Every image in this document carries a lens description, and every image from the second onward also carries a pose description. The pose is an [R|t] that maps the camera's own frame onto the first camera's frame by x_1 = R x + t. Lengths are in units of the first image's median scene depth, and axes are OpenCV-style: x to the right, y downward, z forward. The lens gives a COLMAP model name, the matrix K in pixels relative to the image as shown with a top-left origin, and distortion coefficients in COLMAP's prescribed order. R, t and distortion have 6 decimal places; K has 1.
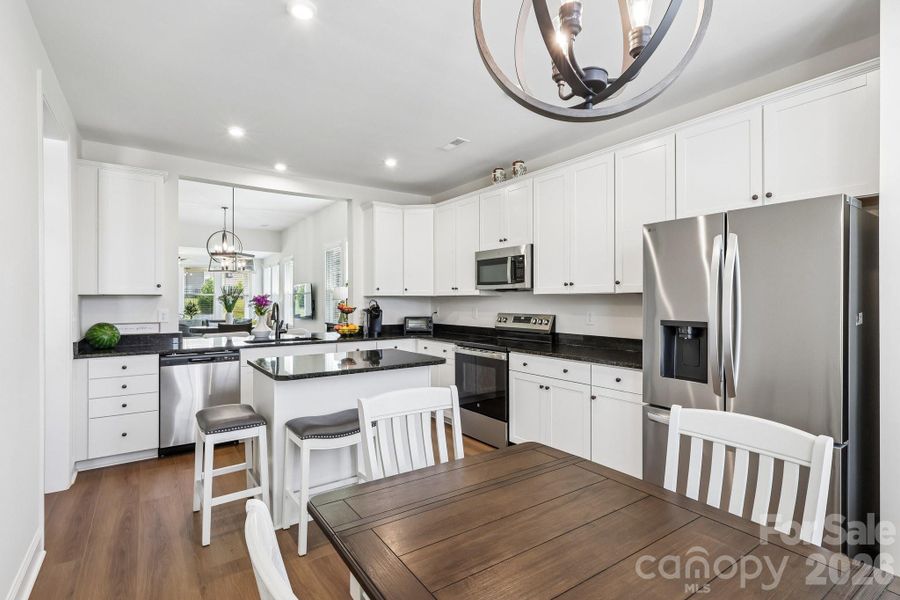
lens RADIAL K [[428.0, 0, 450.4], [0, 428.0, 297.3], [0, 0, 1]] dist [-0.001414, 0.000654]
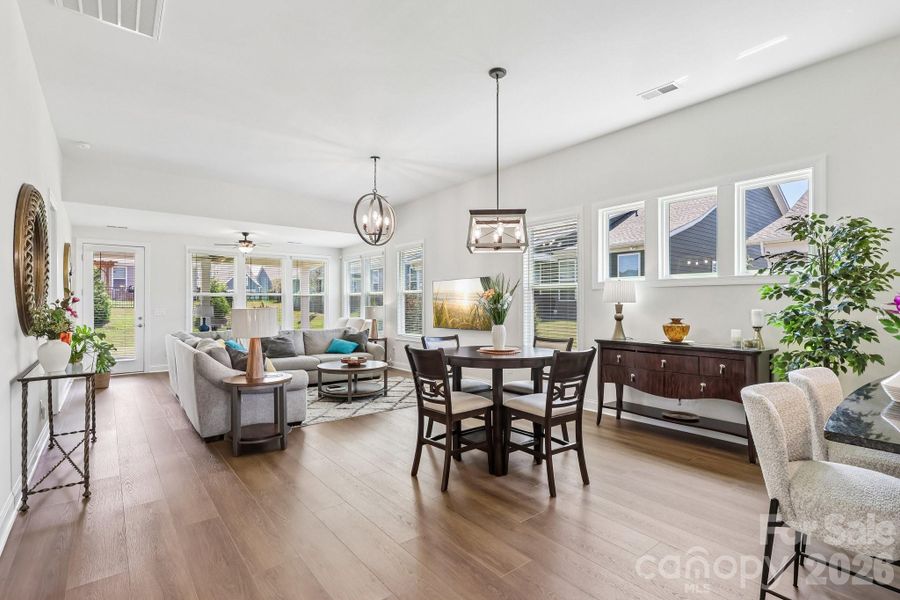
lens RADIAL K [[428.0, 0, 451.1], [0, 428.0, 301.9], [0, 0, 1]] dist [-0.001414, 0.000654]
pose [[0.997855, 0.003086, 0.065391, -1.029093], [-0.003303, 0.999989, 0.003204, 0.009323], [-0.065380, -0.003413, 0.997855, 0.799652]]
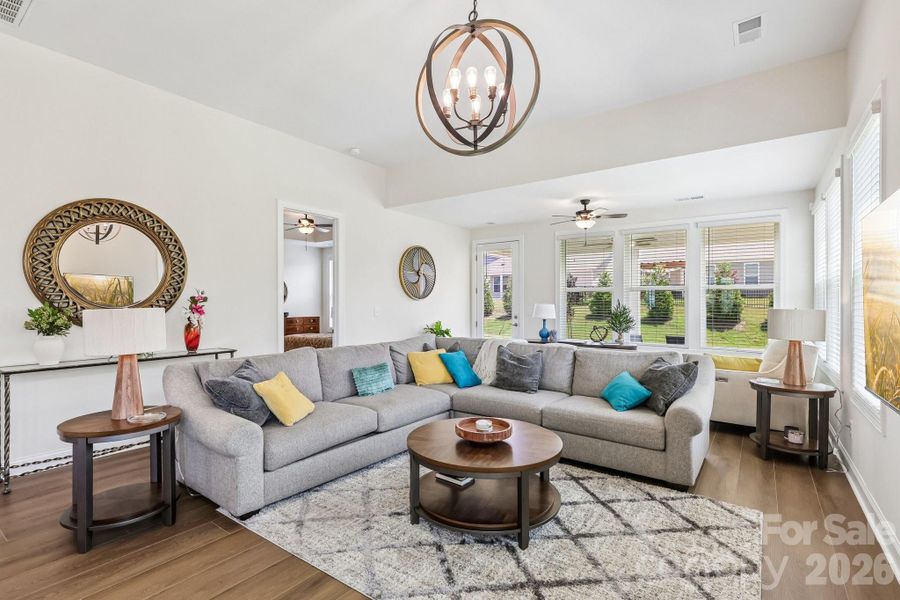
lens RADIAL K [[428.0, 0, 455.2], [0, 428.0, 306.1], [0, 0, 1]] dist [-0.001414, 0.000654]
pose [[0.321096, 0.013952, -0.946944, -0.653752], [0.005786, 0.999844, 0.016694, 0.016284], [0.947029, -0.010840, 0.320965, 2.051197]]
